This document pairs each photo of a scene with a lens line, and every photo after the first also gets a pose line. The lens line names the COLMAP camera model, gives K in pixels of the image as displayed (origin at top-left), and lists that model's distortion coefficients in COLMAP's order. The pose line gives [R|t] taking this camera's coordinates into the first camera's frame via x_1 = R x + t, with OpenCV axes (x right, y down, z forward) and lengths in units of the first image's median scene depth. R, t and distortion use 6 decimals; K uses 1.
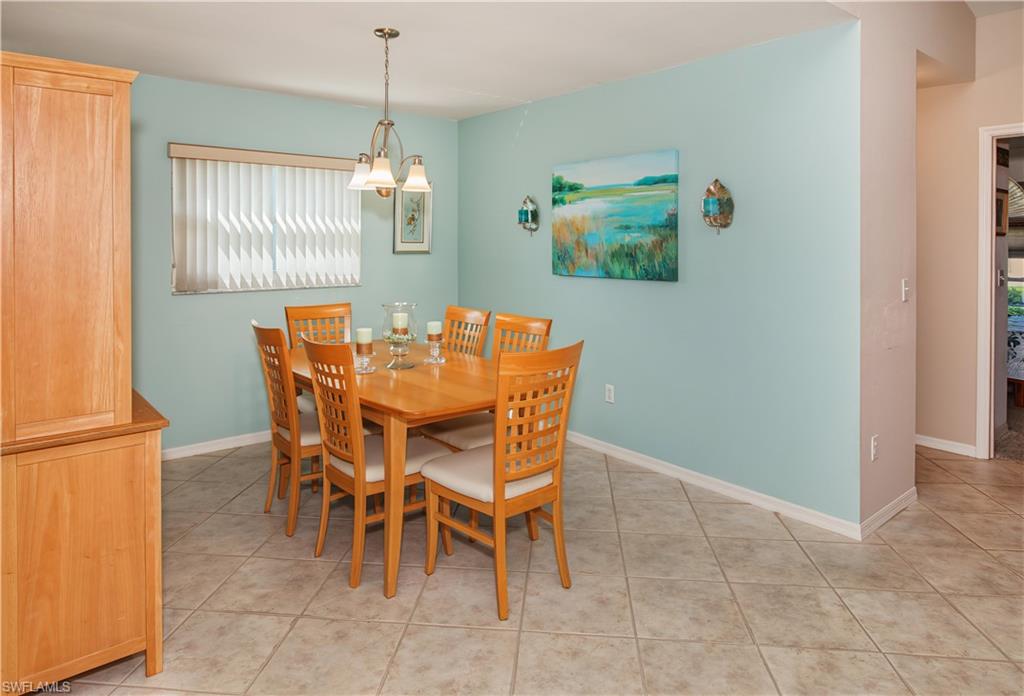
lens RADIAL K [[615.9, 0, 503.5], [0, 615.9, 245.2], [0, 0, 1]] dist [-0.016672, 0.001062]
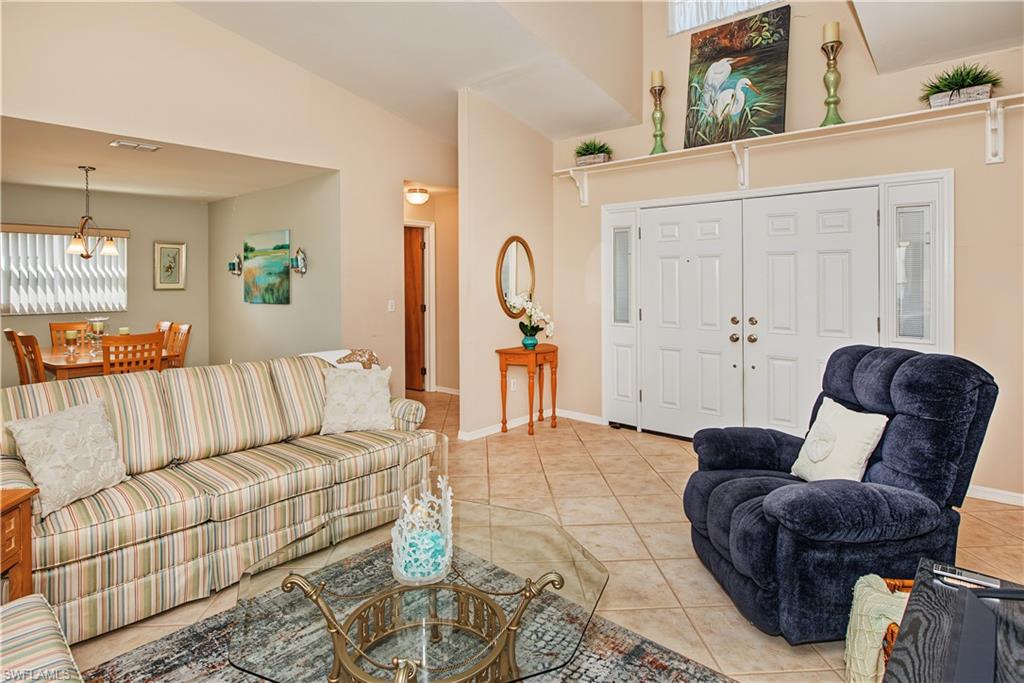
lens RADIAL K [[549.3, 0, 499.8], [0, 549.3, 281.2], [0, 0, 1]] dist [-0.020168, 0.005960]
pose [[0.989879, -0.004835, 0.141834, 0.653575], [0.005785, 0.999963, -0.006291, 0.005877], [-0.141799, 0.007048, 0.989870, -0.637265]]
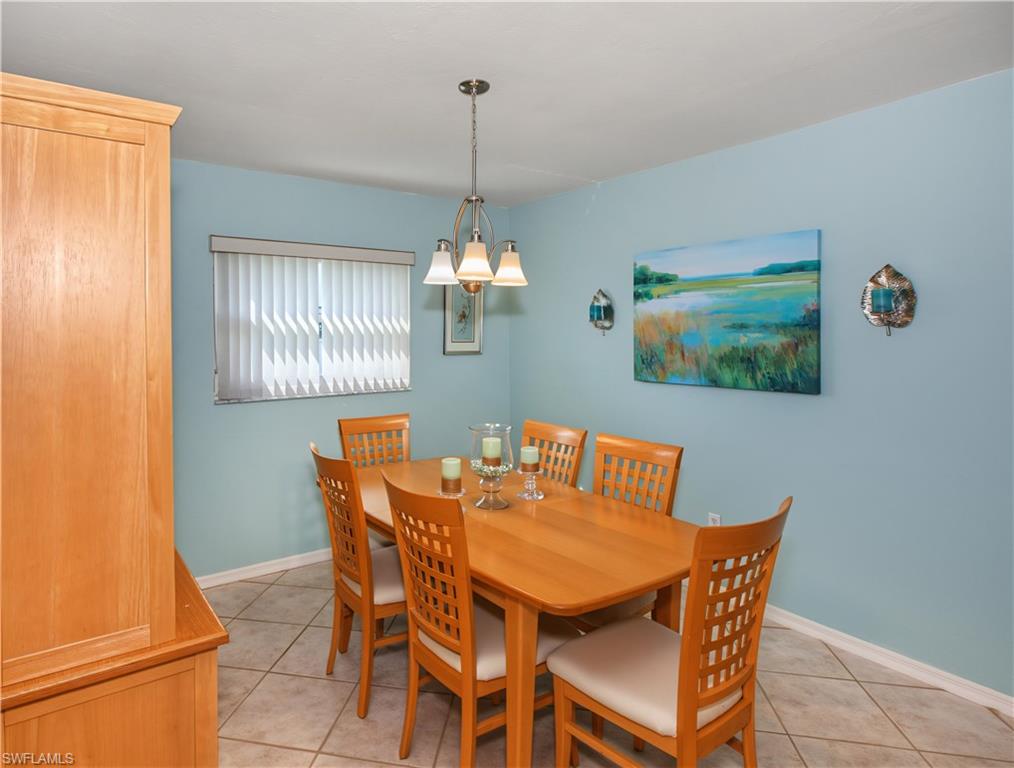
lens RADIAL K [[570.8, 0, 436.9], [0, 570.8, 339.9], [0, 0, 1]] dist [-0.020235, 0.004860]
pose [[0.994151, -0.004516, -0.107900, -0.131193], [0.005181, 0.999969, 0.005881, -0.018127], [0.107870, -0.006406, 0.994144, 0.213807]]
